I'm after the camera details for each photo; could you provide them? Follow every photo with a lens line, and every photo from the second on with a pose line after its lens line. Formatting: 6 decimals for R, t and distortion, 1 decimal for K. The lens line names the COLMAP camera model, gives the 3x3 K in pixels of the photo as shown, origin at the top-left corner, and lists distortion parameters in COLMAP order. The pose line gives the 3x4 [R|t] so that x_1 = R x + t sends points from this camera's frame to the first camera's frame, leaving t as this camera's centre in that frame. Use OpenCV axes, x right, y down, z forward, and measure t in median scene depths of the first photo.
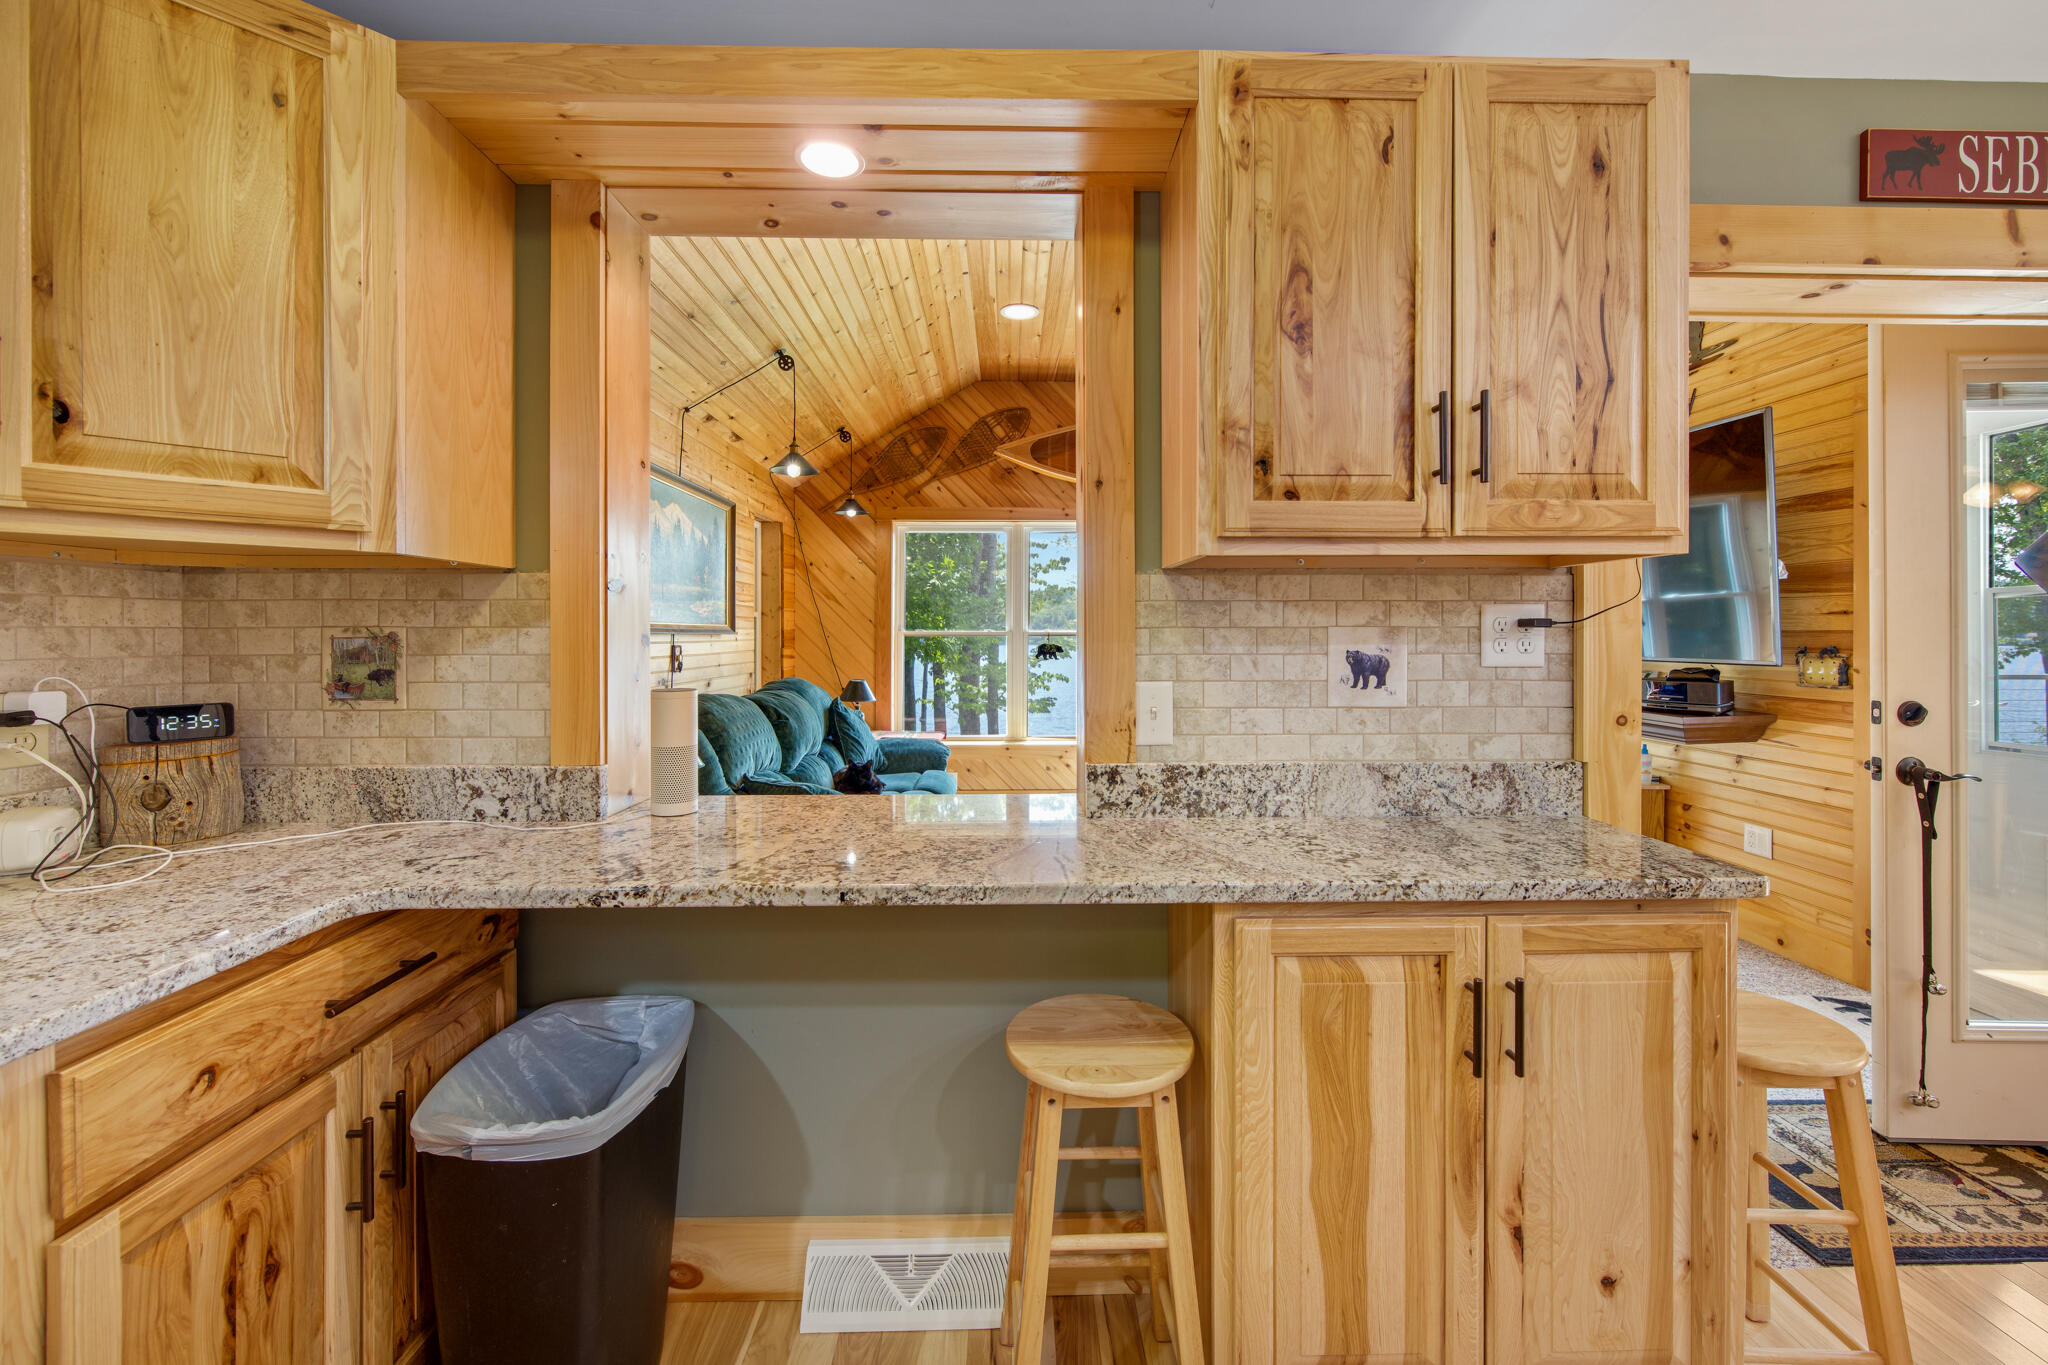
lens RADIAL K [[827.0, 0, 1027.2], [0, 827.0, 632.7], [0, 0, 1]] dist [-0.000754, -0.000113]
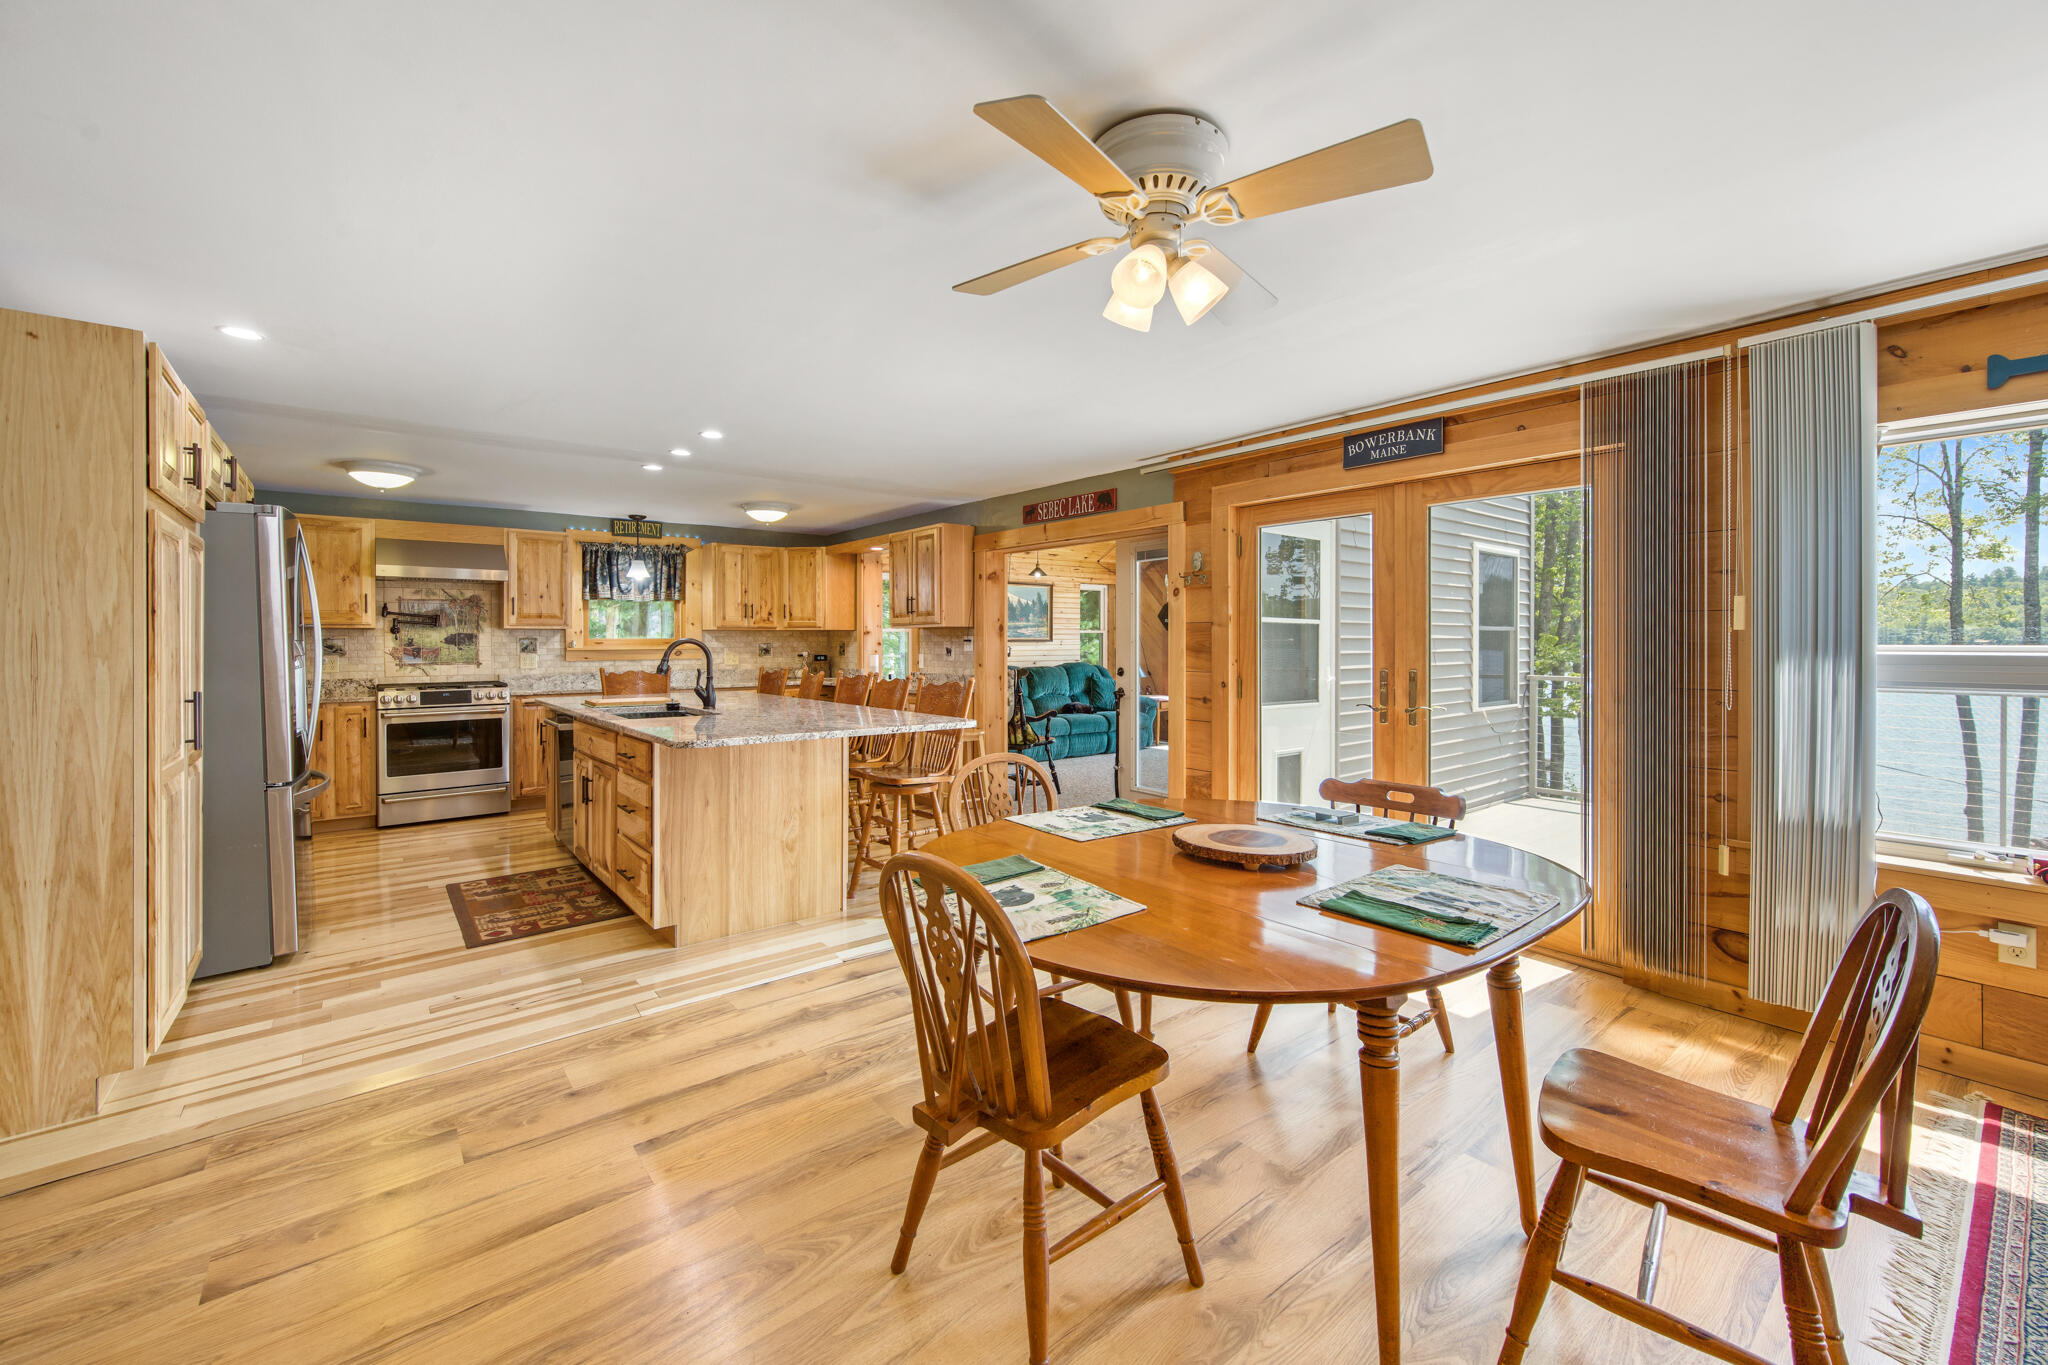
lens RADIAL K [[827.0, 0, 1033.2], [0, 827.0, 635.9], [0, 0, 1]] dist [-0.000754, -0.000113]
pose [[0.612858, -0.003859, -0.790183, 4.053560], [0.002440, 0.999993, -0.002992, -0.021874], [0.790189, -0.000095, 0.612863, -1.248624]]
